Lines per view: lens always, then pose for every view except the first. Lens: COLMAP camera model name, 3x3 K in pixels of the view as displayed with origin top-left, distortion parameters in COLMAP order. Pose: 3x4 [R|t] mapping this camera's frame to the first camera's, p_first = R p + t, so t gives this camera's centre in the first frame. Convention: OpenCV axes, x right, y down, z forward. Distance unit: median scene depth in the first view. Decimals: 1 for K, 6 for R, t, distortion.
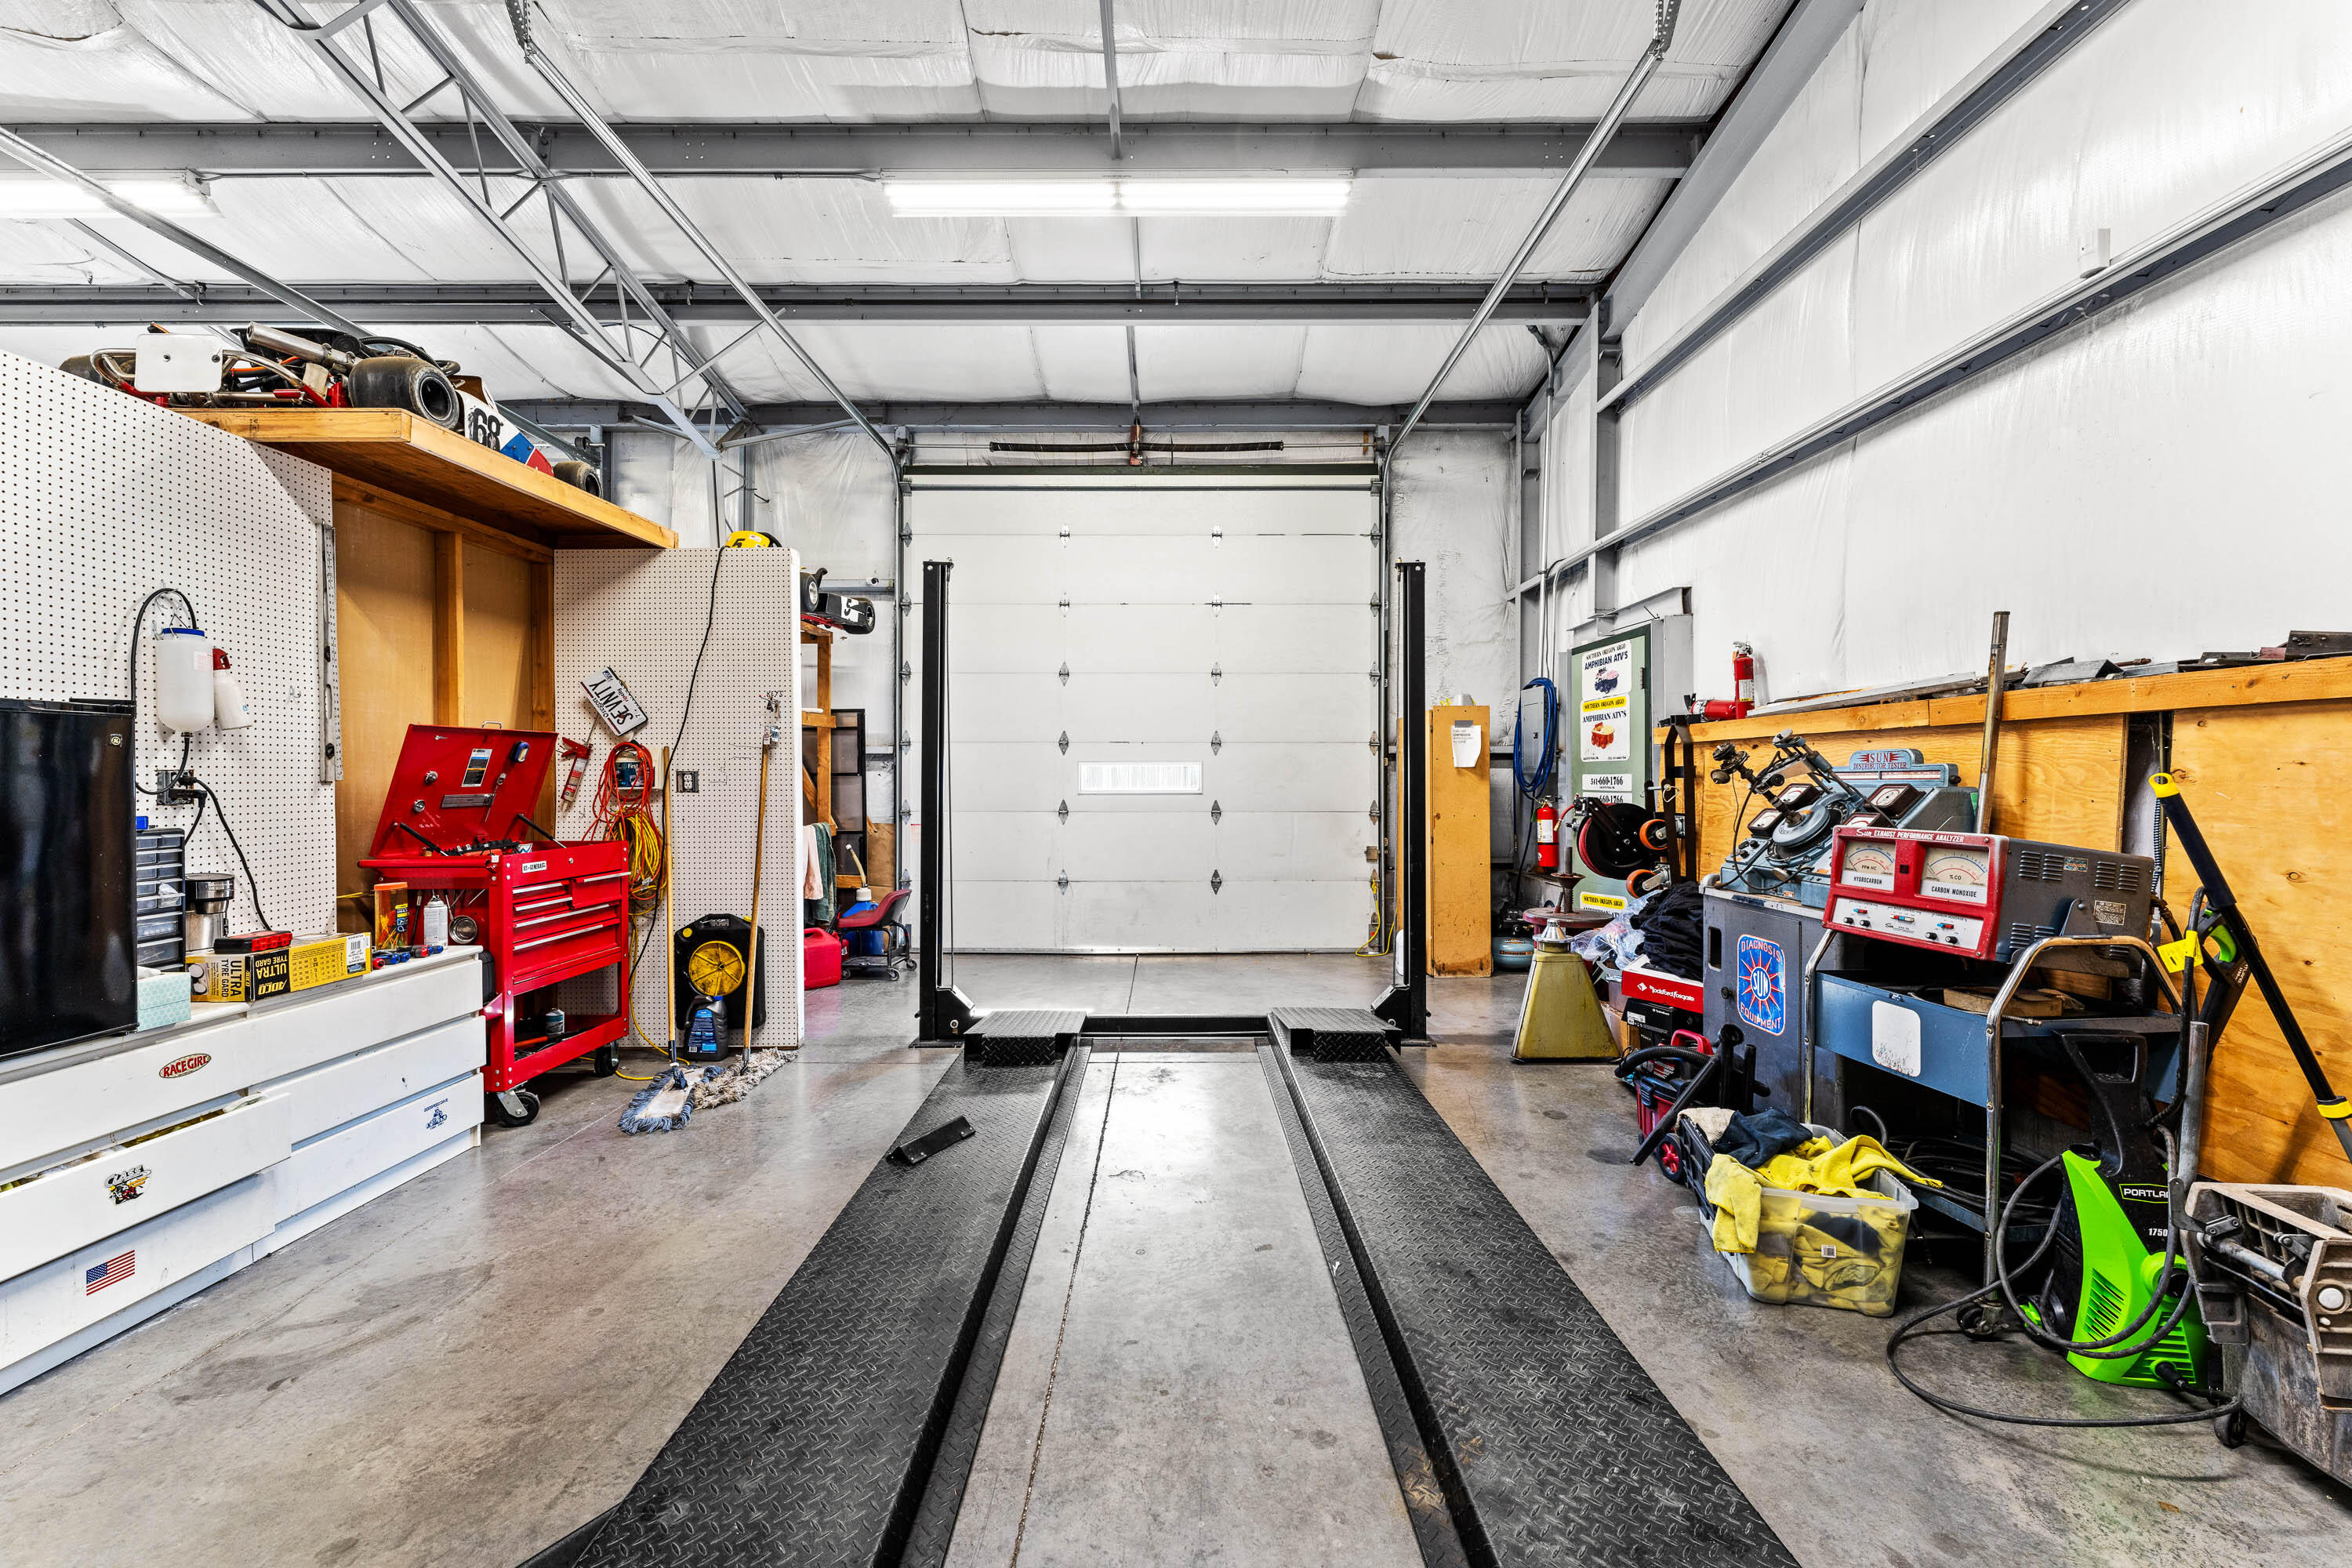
lens RADIAL K [[944.4, 0, 1178.7], [0, 944.4, 789.7], [0, 0, 1]] dist [-0.001464, 0.000873]
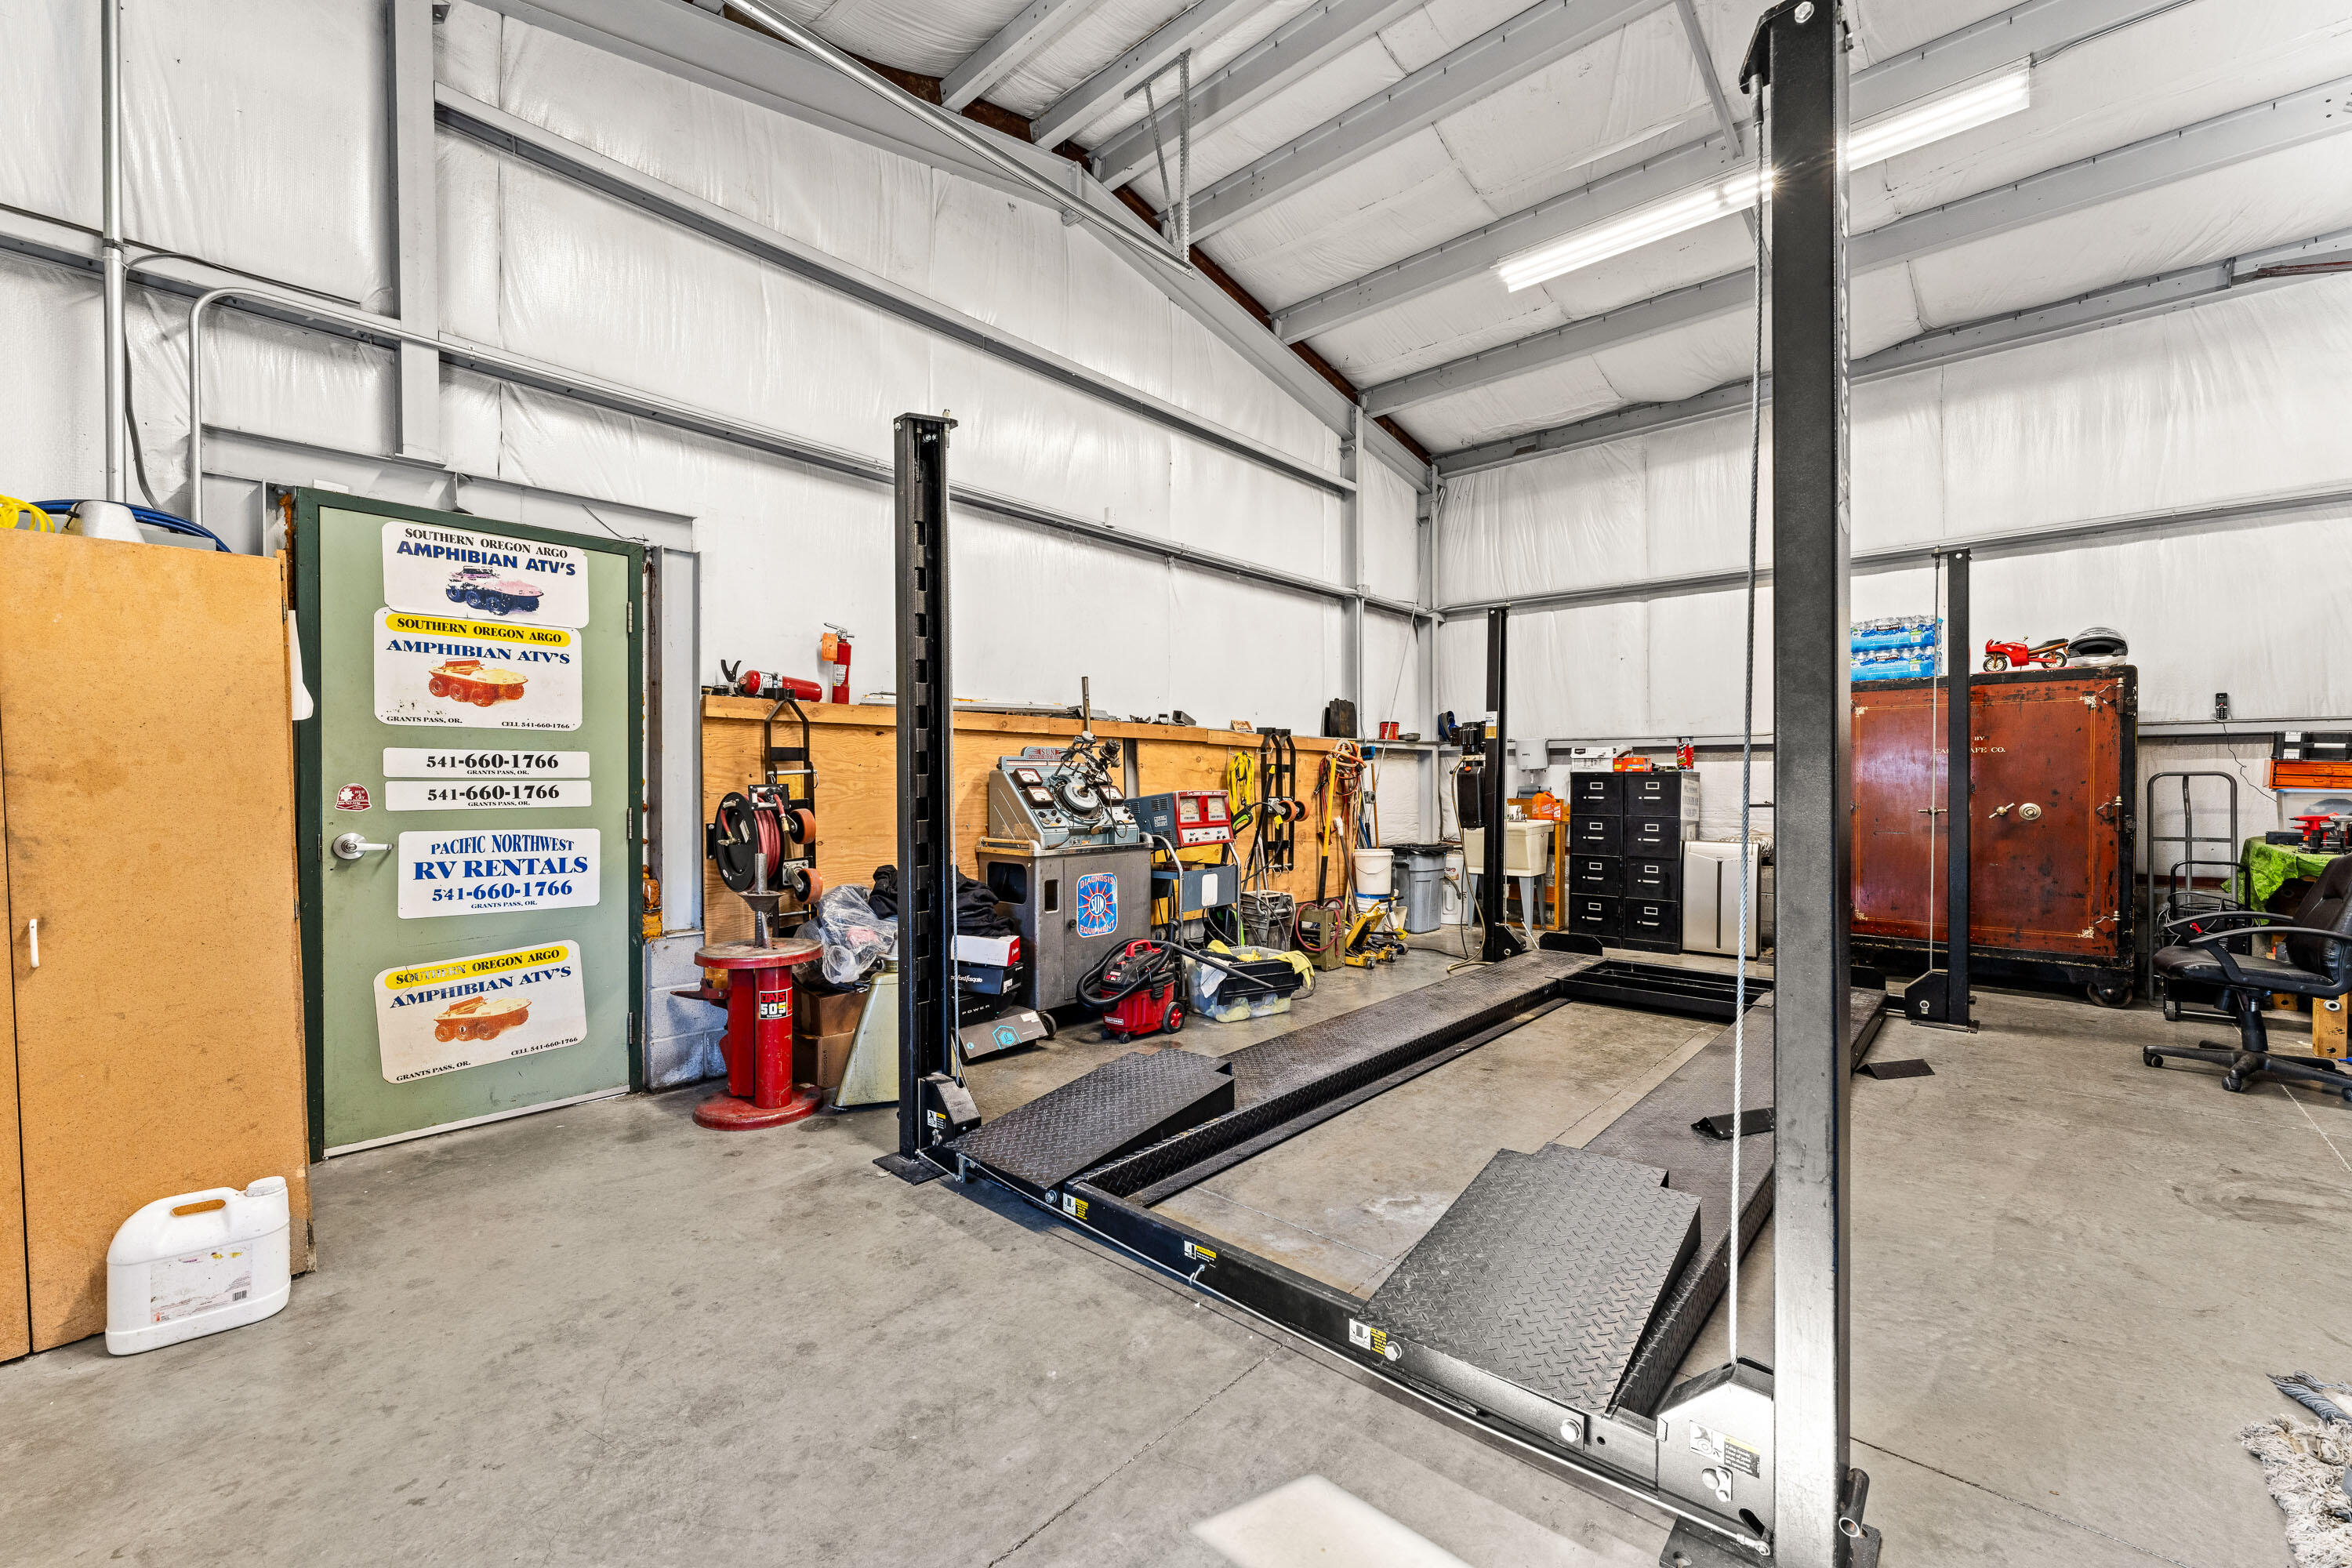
lens RADIAL K [[944.4, 0, 1183.5], [0, 944.4, 787.1], [0, 0, 1]] dist [-0.001464, 0.000873]
pose [[-0.738891, -0.004206, 0.673812, -0.464416], [0.007099, 0.999876, 0.014026, 0.003577], [-0.673788, 0.015147, -0.738770, 1.993593]]
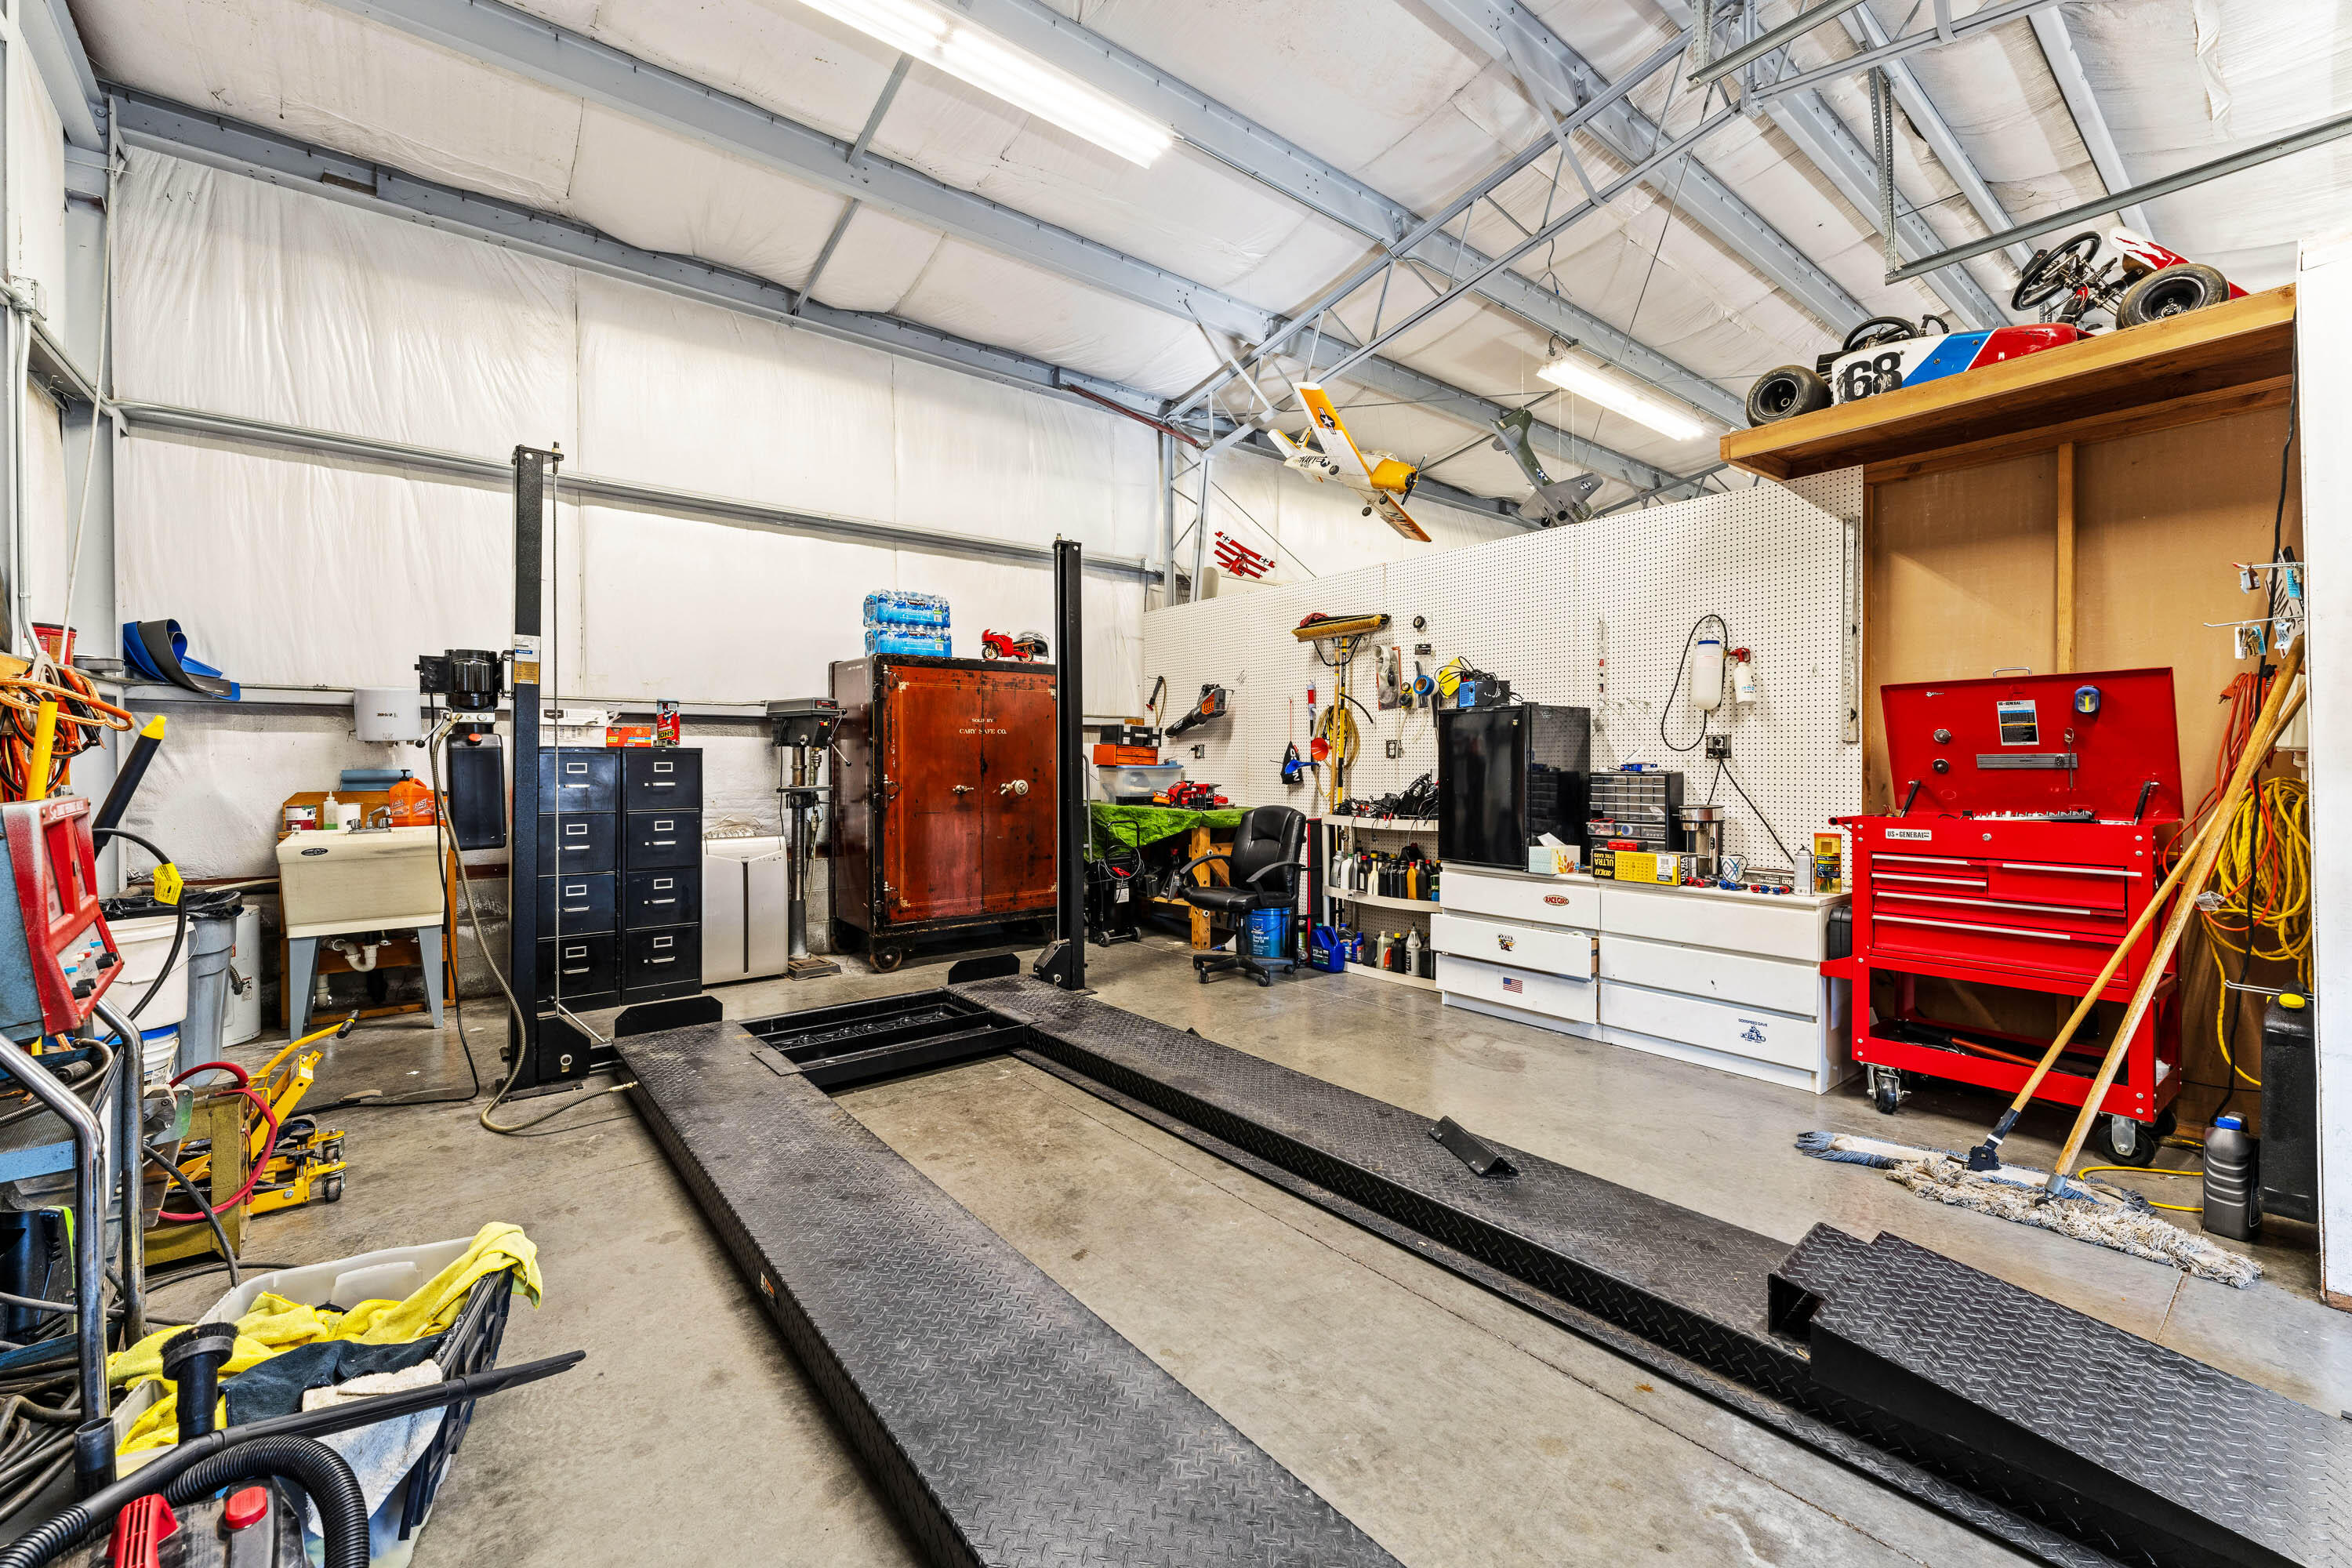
lens RADIAL K [[944.4, 0, 1176.1], [0, 944.4, 764.7], [0, 0, 1]] dist [-0.001464, 0.000873]
pose [[-0.788970, 0.003678, -0.614420, 0.457308], [-0.005586, 0.999898, 0.013158, 0.009208], [0.614406, 0.013814, -0.788869, 1.428565]]
